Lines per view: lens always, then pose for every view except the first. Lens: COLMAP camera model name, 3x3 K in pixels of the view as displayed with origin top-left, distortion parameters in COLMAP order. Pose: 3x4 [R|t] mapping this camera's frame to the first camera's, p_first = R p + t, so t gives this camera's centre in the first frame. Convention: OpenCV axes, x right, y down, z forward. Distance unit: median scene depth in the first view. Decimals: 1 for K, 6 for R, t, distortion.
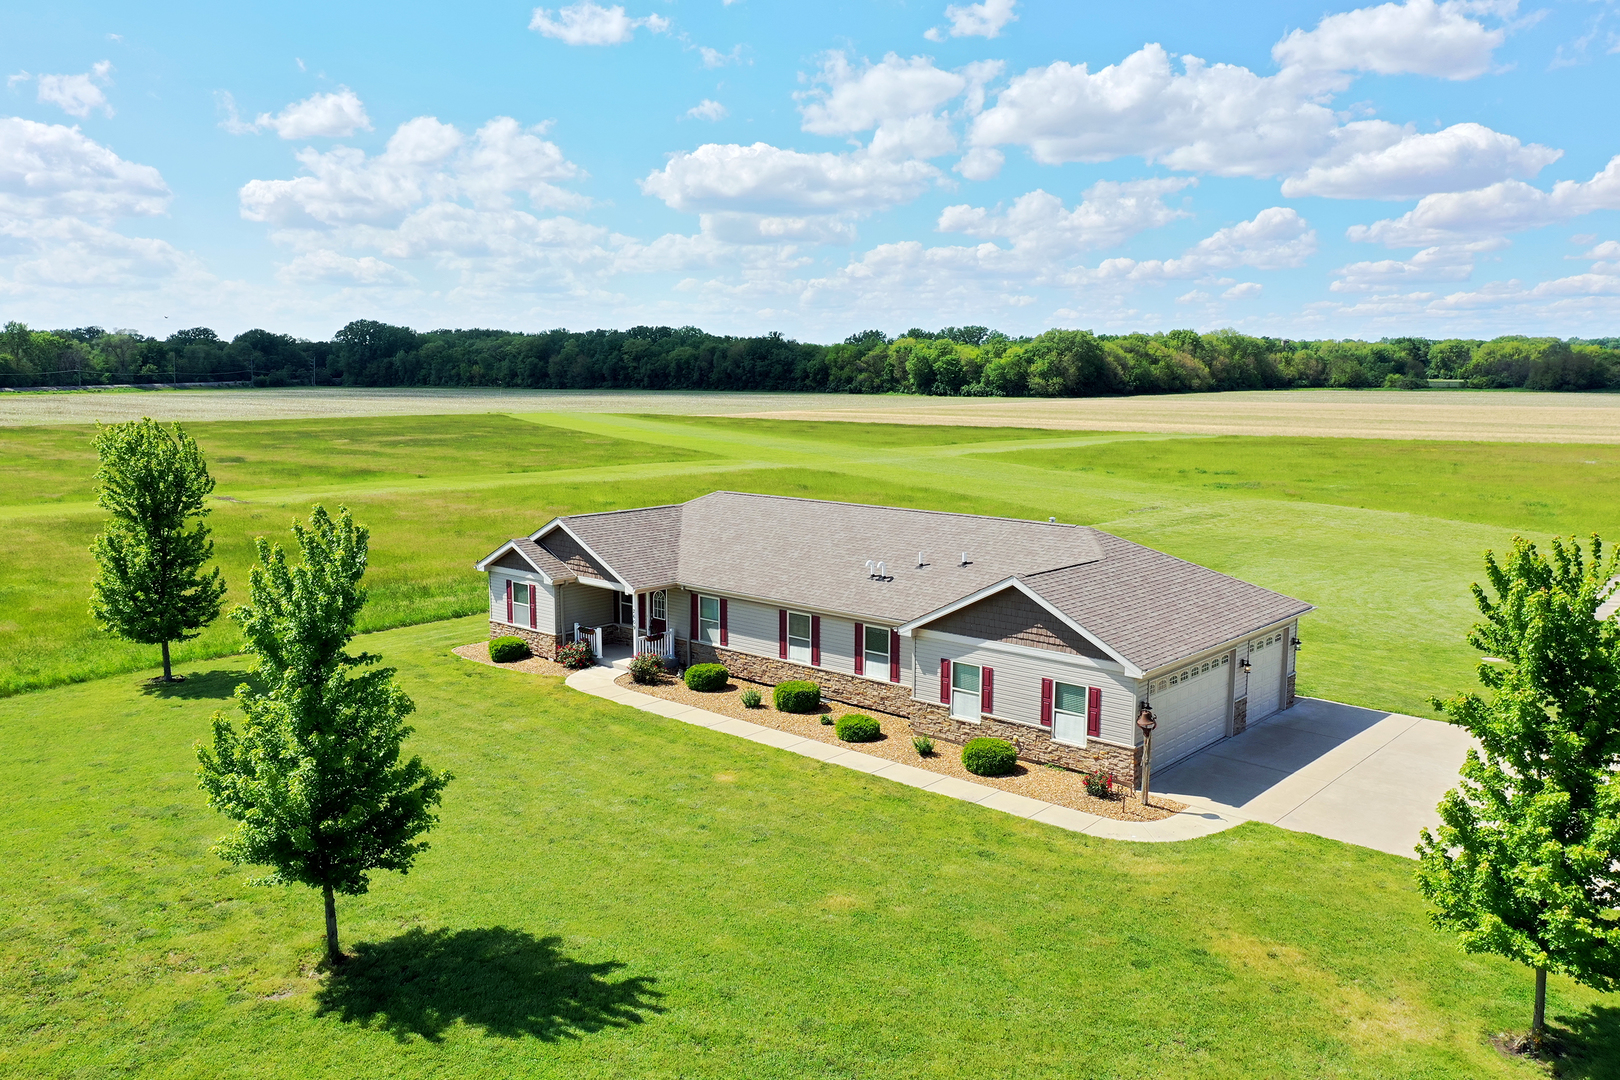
lens RADIAL K [[1283.0, 0, 805.6], [0, 1283.0, 460.3], [0, 0, 1]] dist [-0.003280, -0.000799]
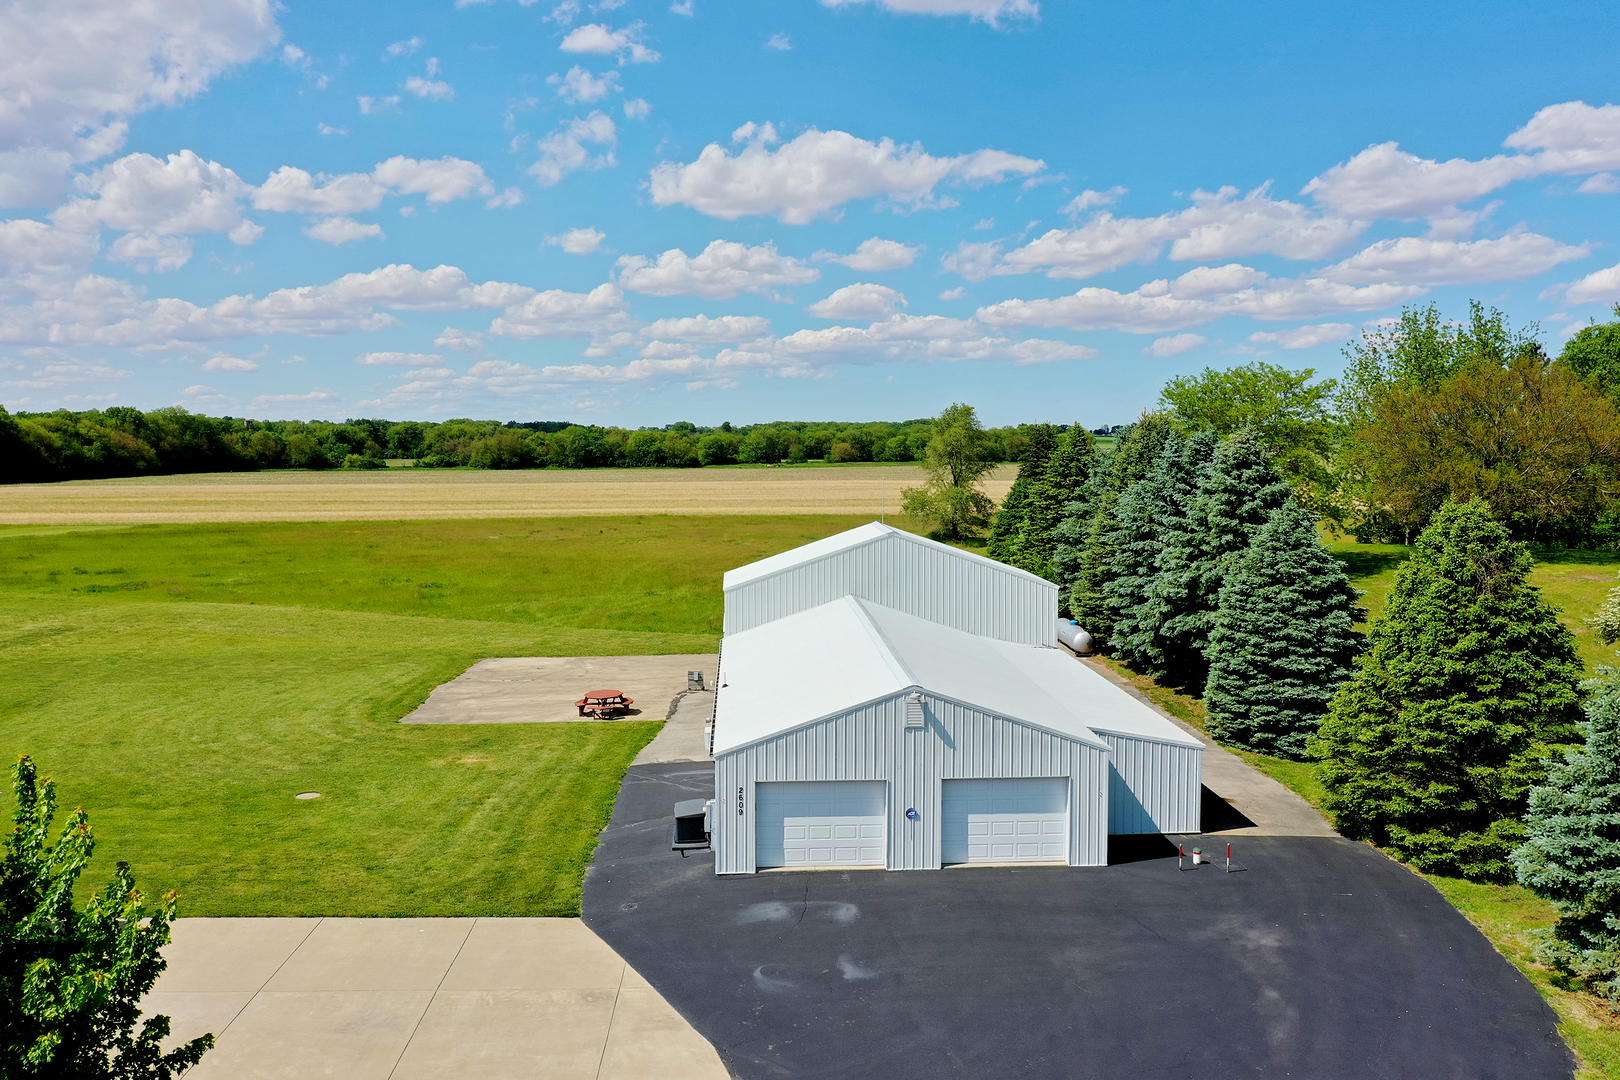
lens RADIAL K [[1272.8, 0, 813.7], [0, 1272.8, 536.5], [0, 0, 1]] dist [0.002855, 0.001202]
pose [[0.719720, -0.050500, 0.692426, 0.036347], [0.052555, 0.998452, 0.018192, -0.002159], [-0.692273, 0.023297, 0.721260, 0.028965]]
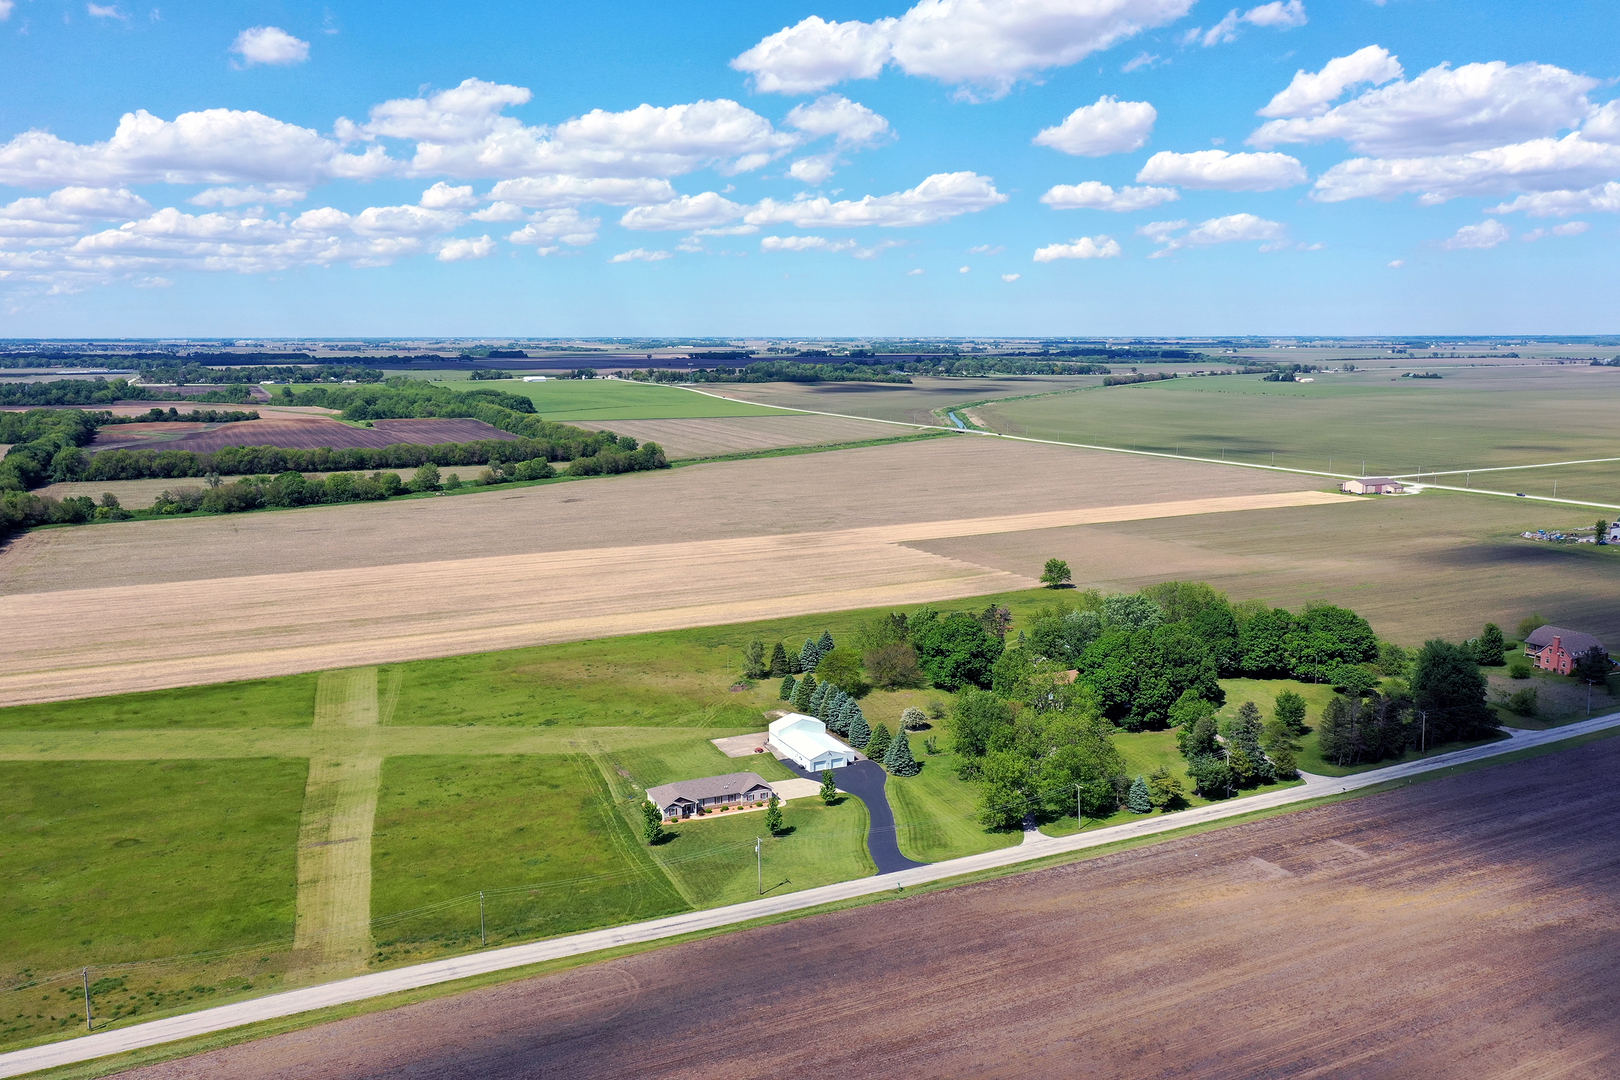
lens RADIAL K [[1272.8, 0, 813.7], [0, 1272.8, 536.5], [0, 0, 1]] dist [0.002855, 0.001202]
pose [[0.399532, -0.140971, 0.905815, -0.881055], [0.069185, 0.989924, 0.123545, -0.315180], [-0.914105, 0.013308, 0.405260, -0.341984]]
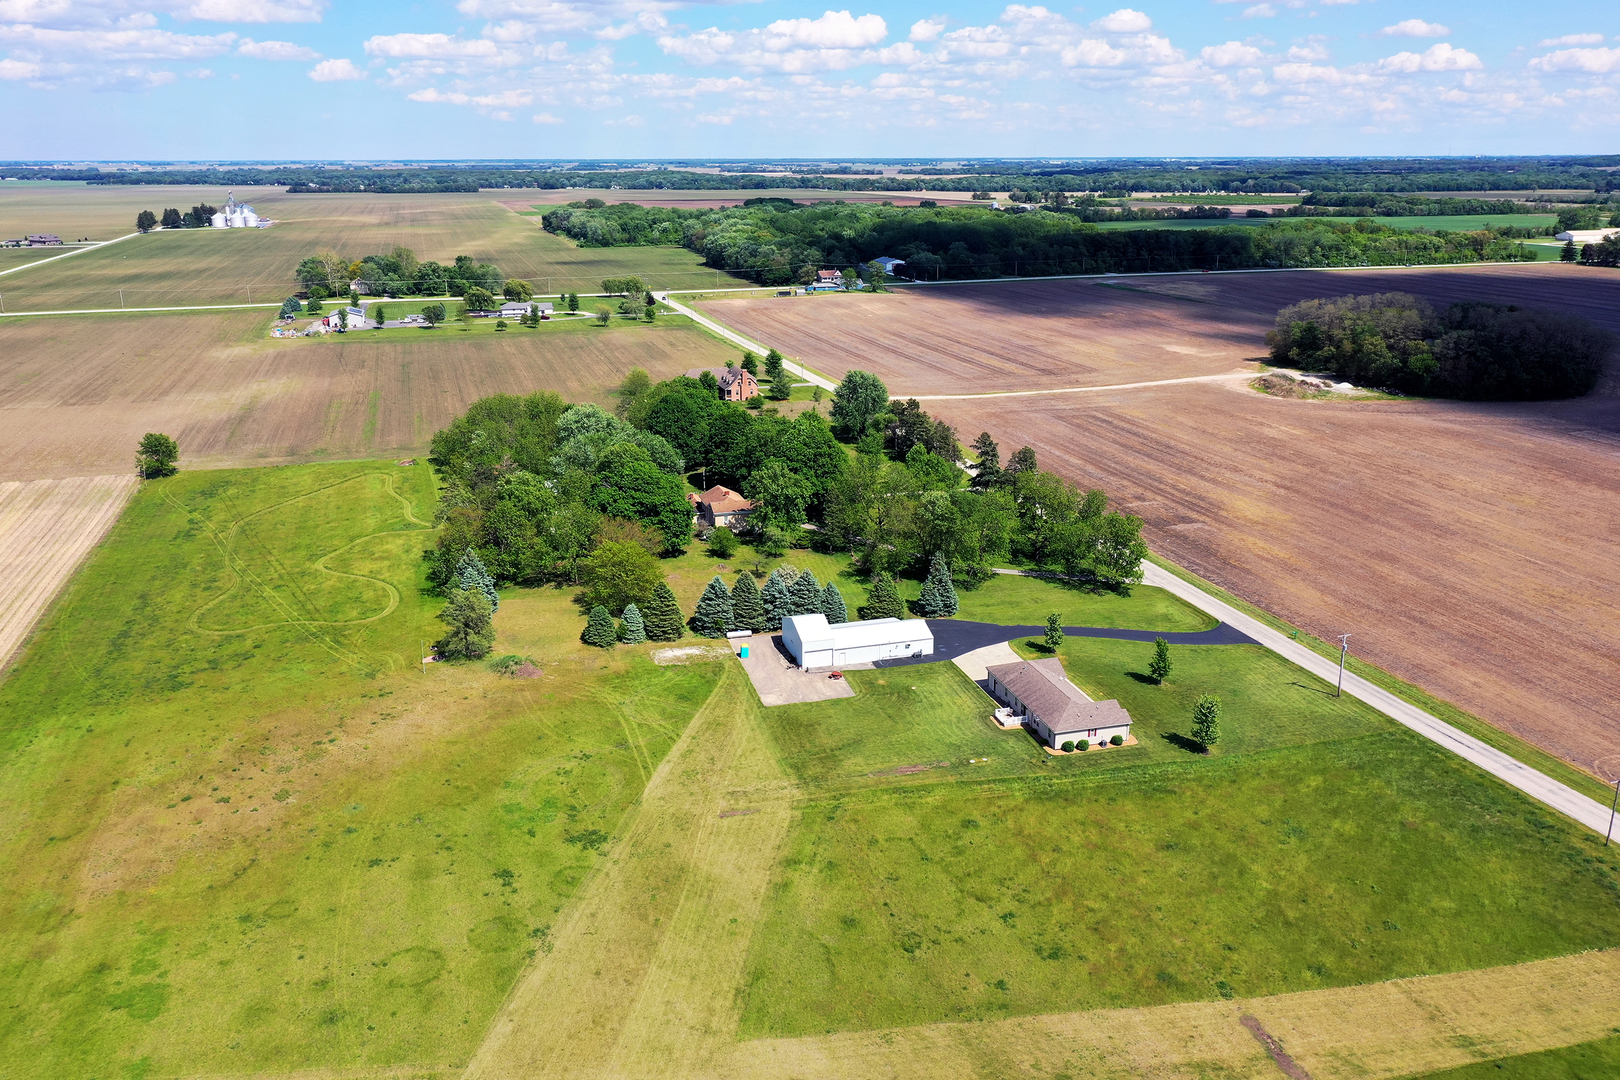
lens RADIAL K [[1272.8, 0, 813.7], [0, 1272.8, 536.5], [0, 0, 1]] dist [0.002855, 0.001202]
pose [[-0.846978, -0.147095, 0.510873, -0.240555], [0.044209, 0.938144, 0.343413, -0.334445], [-0.529786, 0.313448, -0.788084, 0.804314]]
